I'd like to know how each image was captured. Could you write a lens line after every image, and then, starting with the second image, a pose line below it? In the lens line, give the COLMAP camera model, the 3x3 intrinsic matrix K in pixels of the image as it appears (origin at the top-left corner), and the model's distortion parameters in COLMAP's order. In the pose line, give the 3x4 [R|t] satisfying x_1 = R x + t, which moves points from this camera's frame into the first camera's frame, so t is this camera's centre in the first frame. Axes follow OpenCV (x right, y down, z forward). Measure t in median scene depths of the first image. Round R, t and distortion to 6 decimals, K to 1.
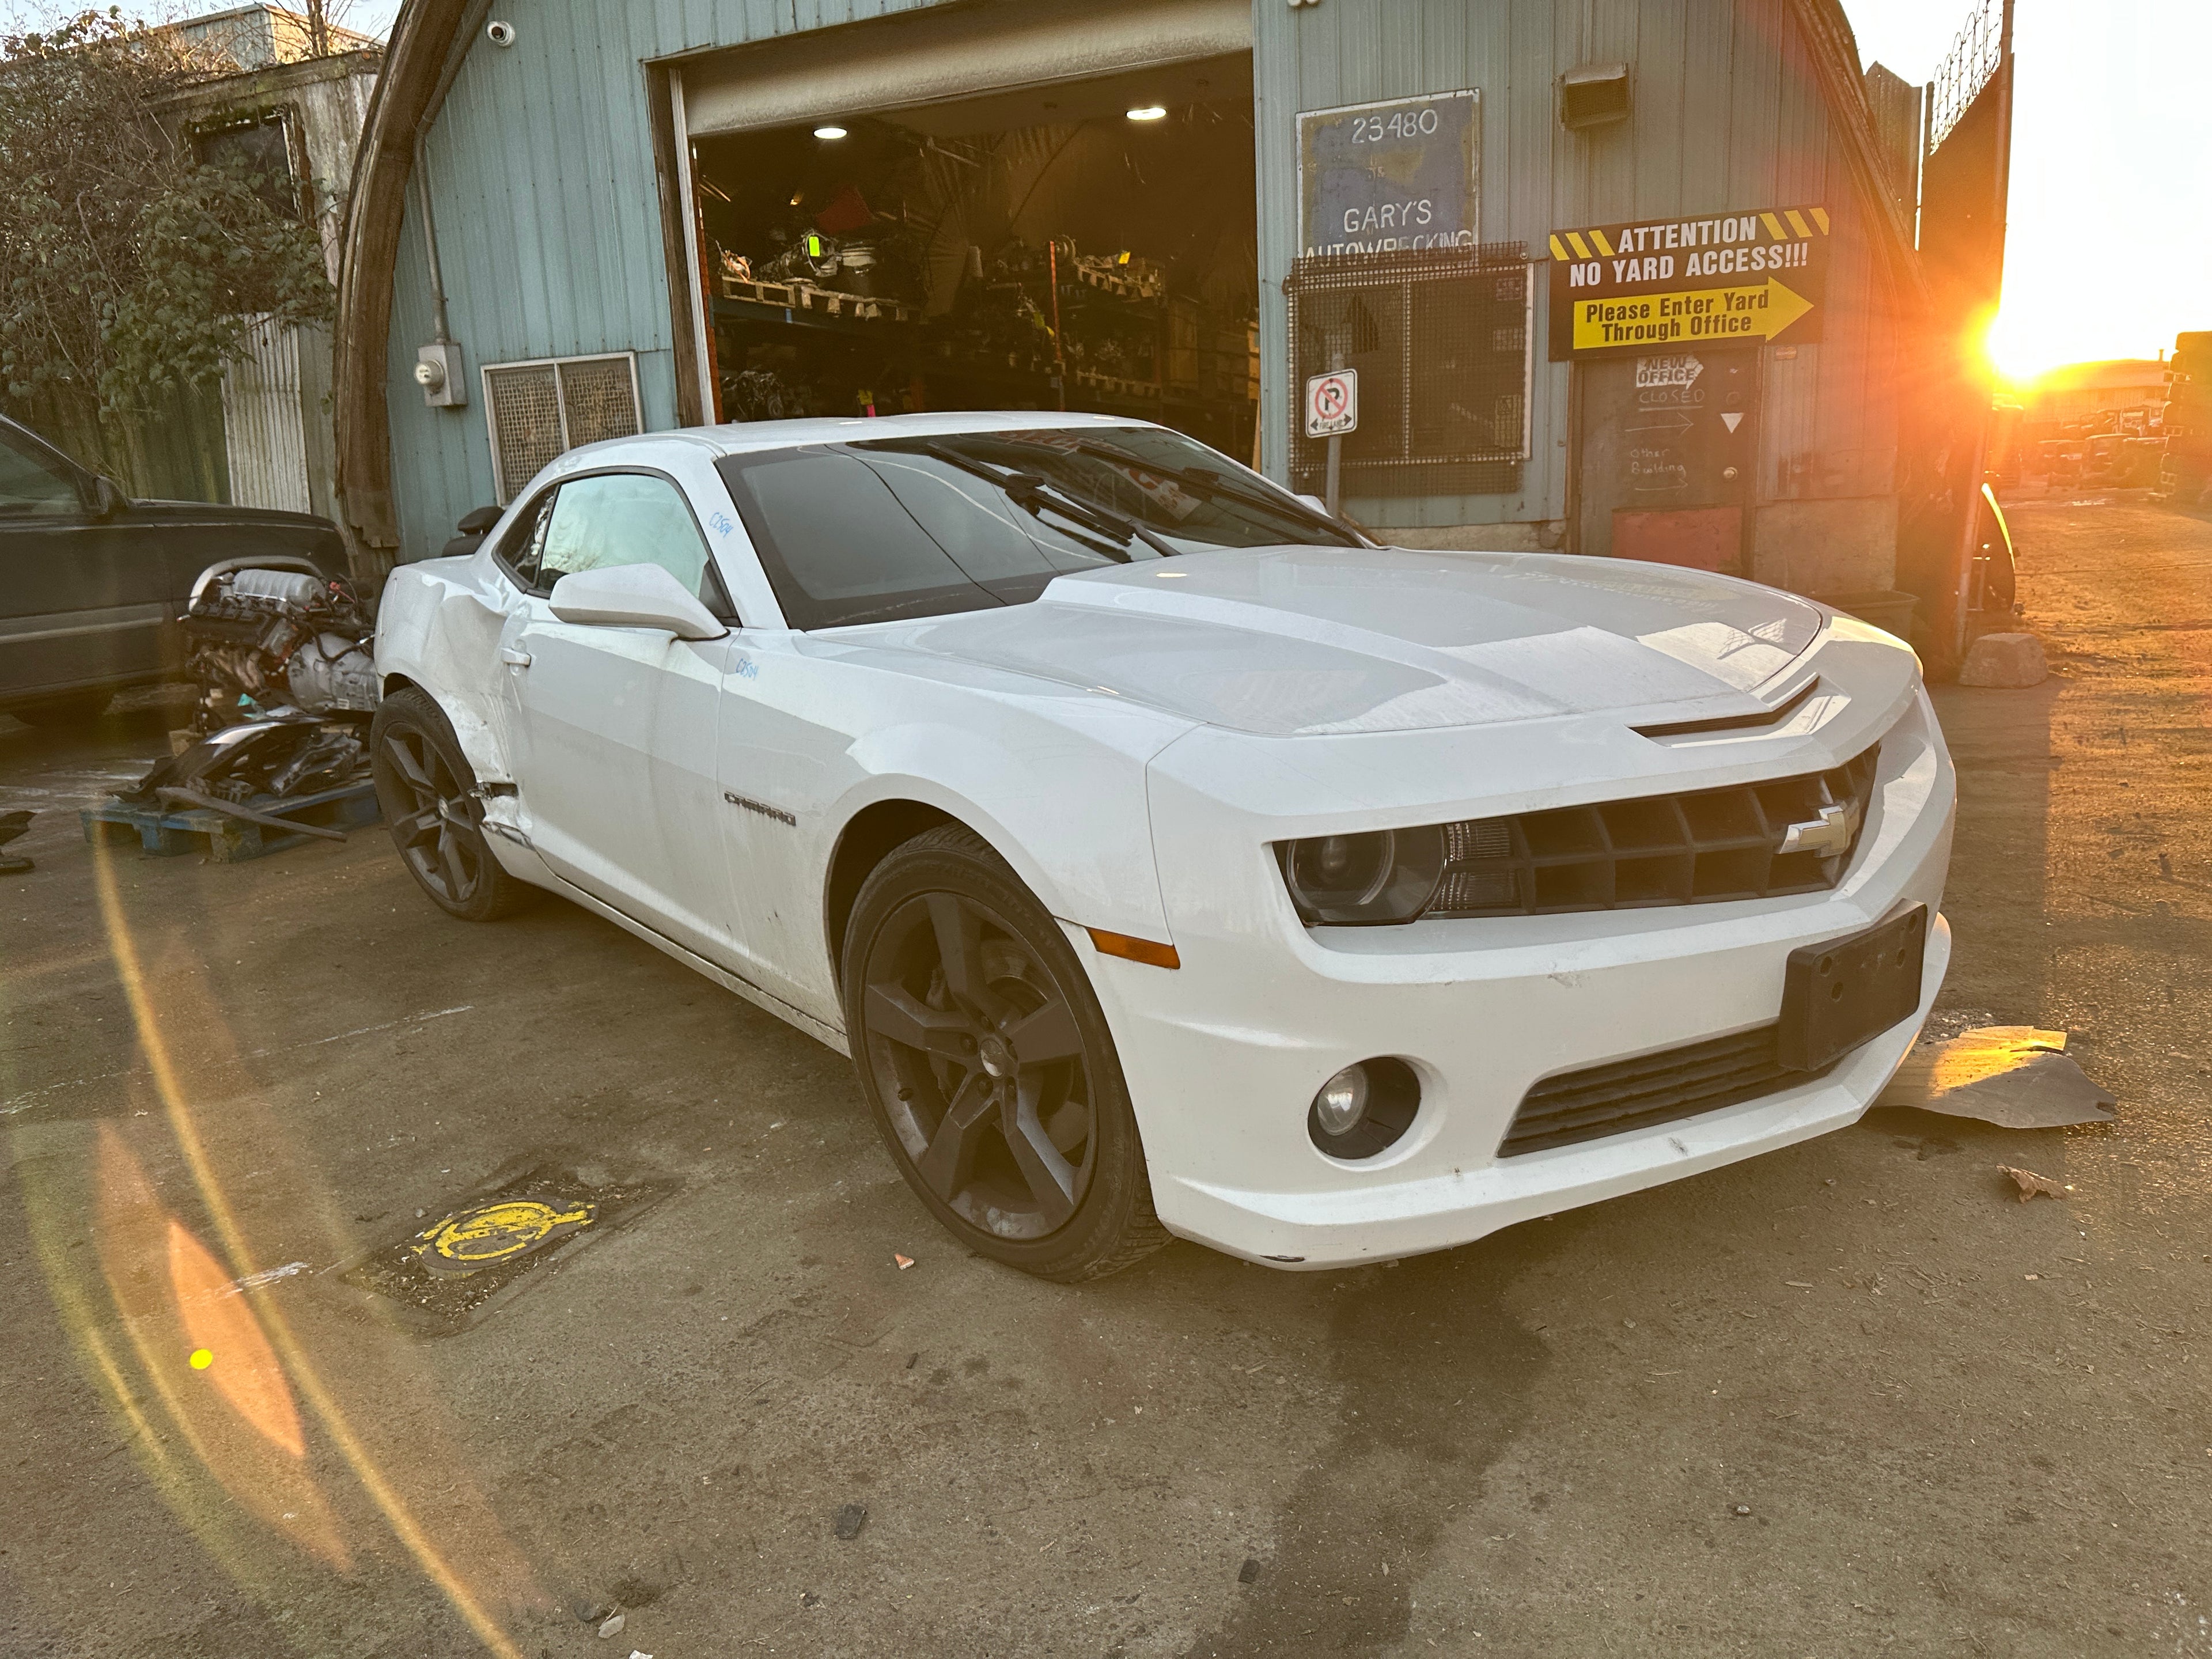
lens RADIAL K [[1535.9, 0, 1116.7], [0, 1535.9, 839.7], [0, 0, 1]] dist [0.091177, -0.152198]
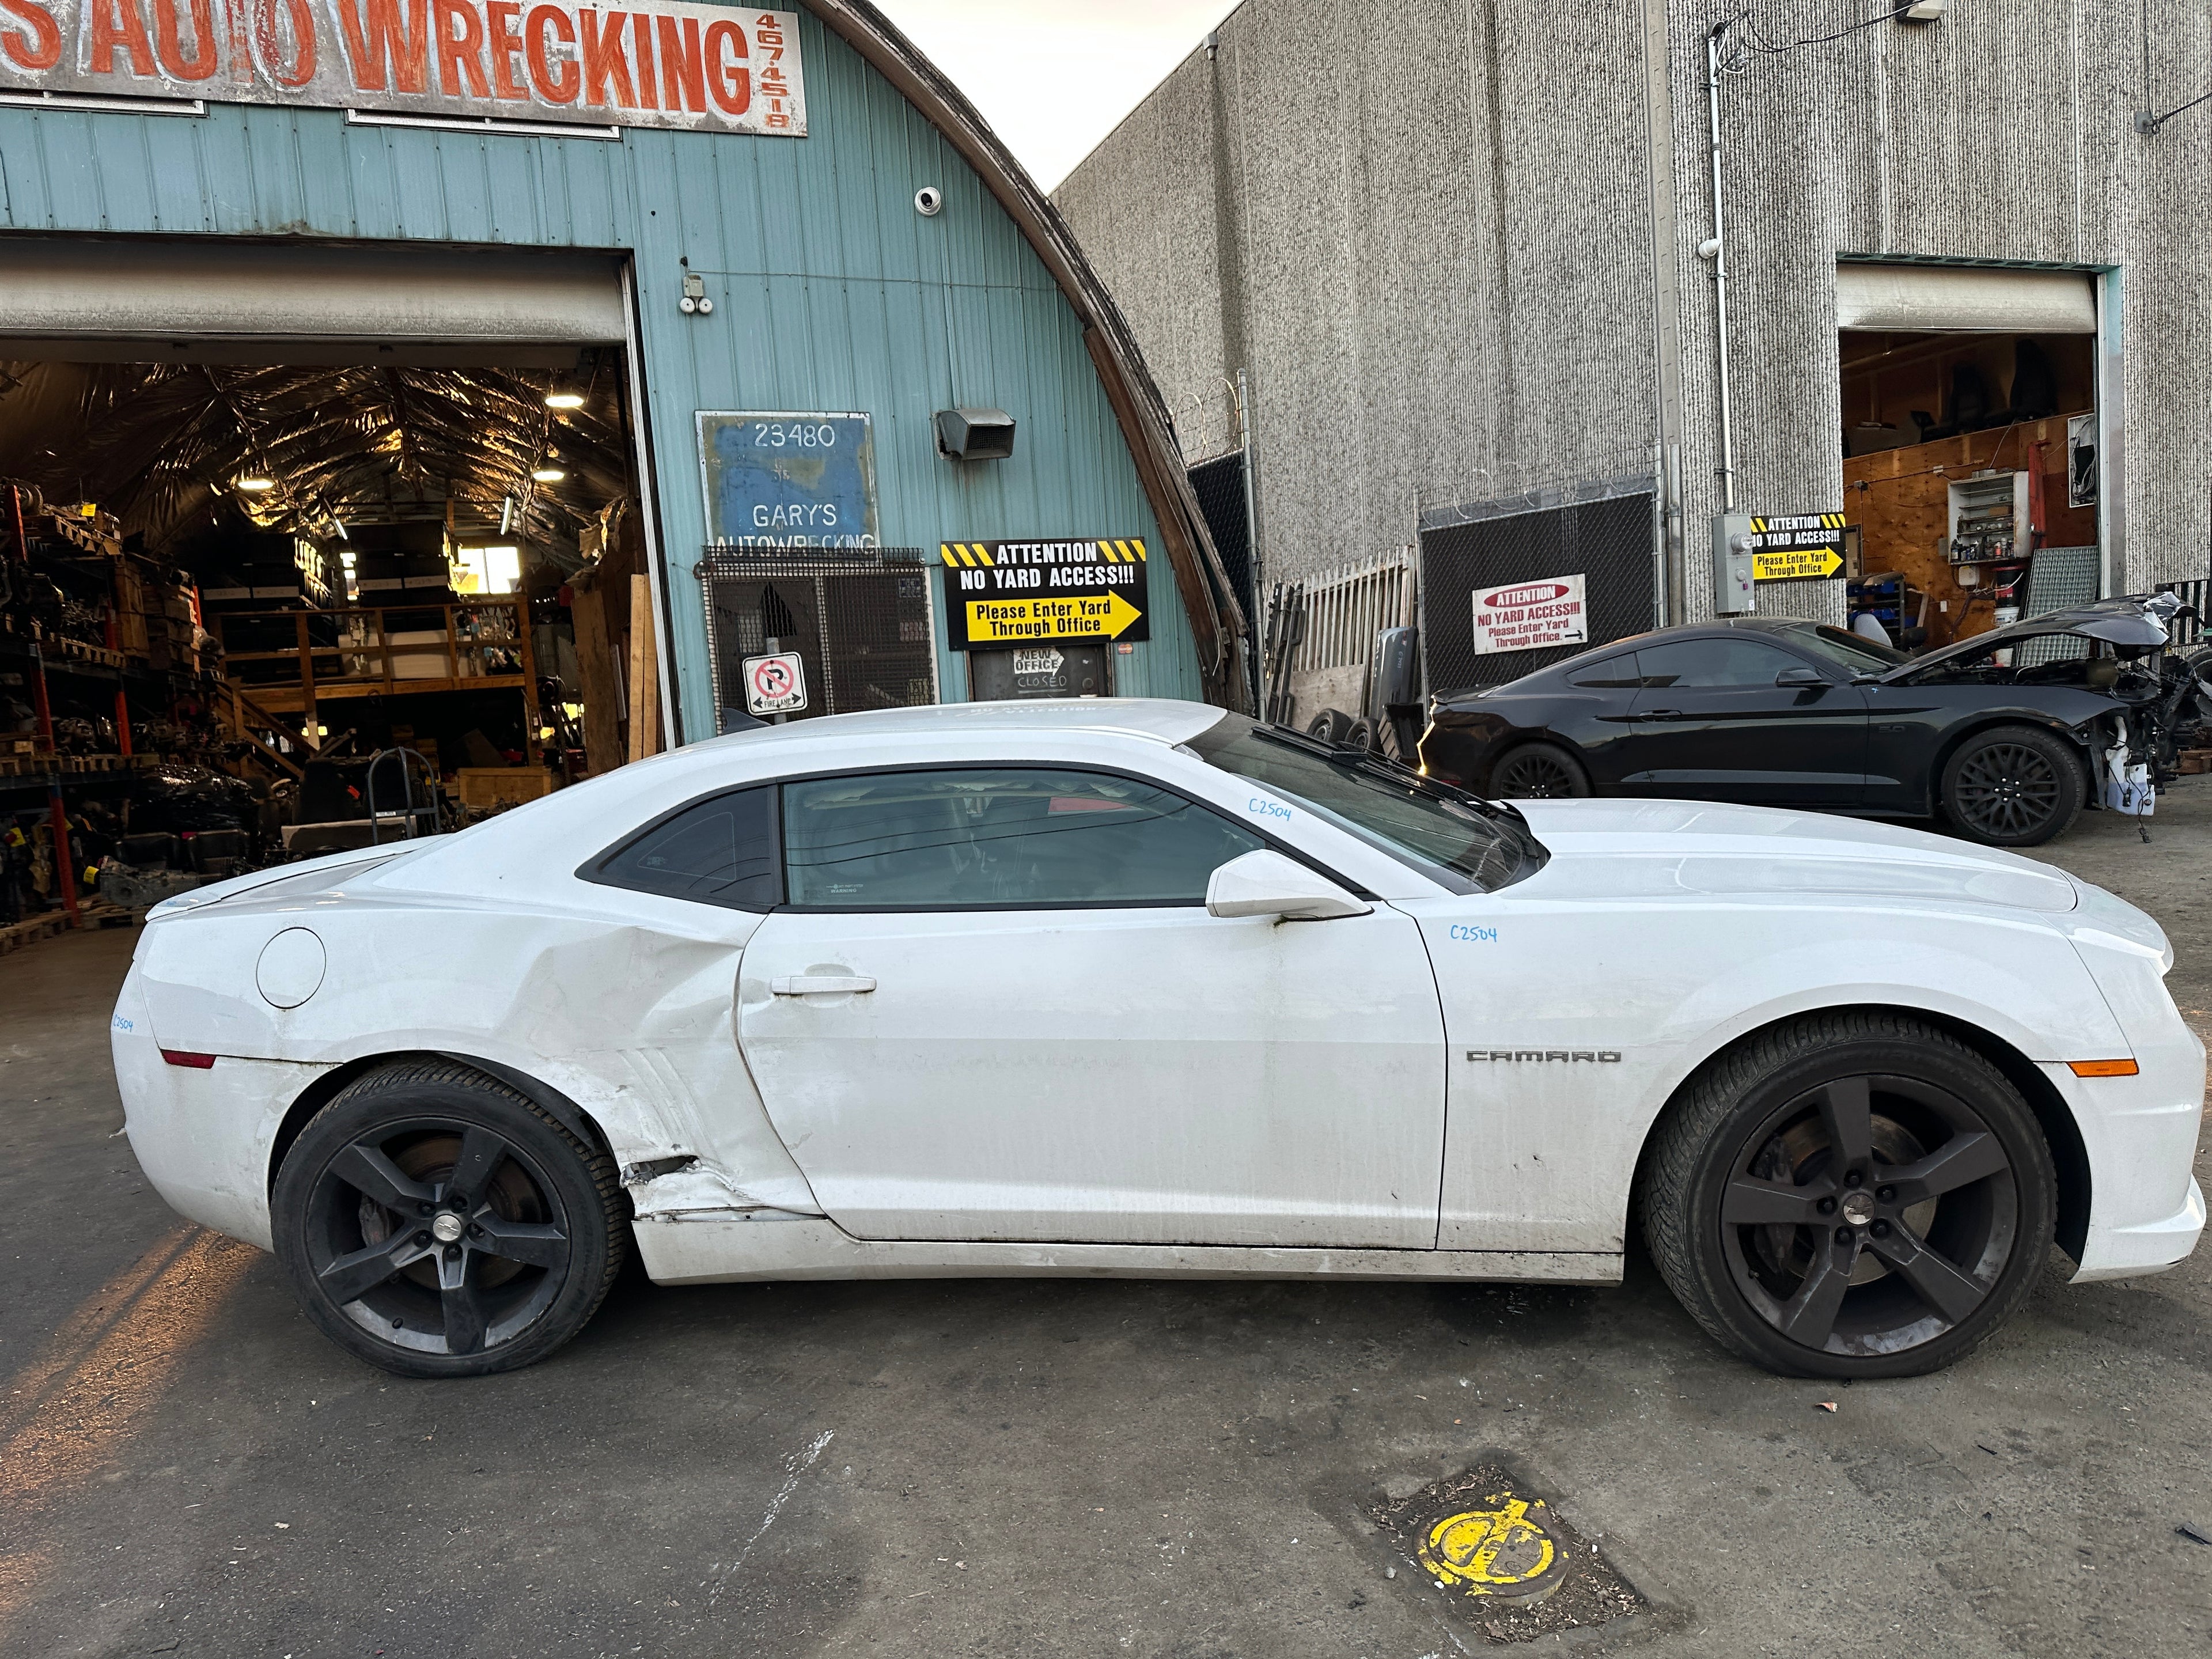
lens RADIAL K [[1517.0, 0, 1111.1], [0, 1517.0, 852.7], [0, 0, 1]] dist [0.150687, -0.242902]
pose [[0.721589, -0.075588, 0.688183, -0.427971], [0.184027, 0.979203, -0.085407, -0.045158], [-0.667415, 0.188274, 0.720493, 0.143266]]
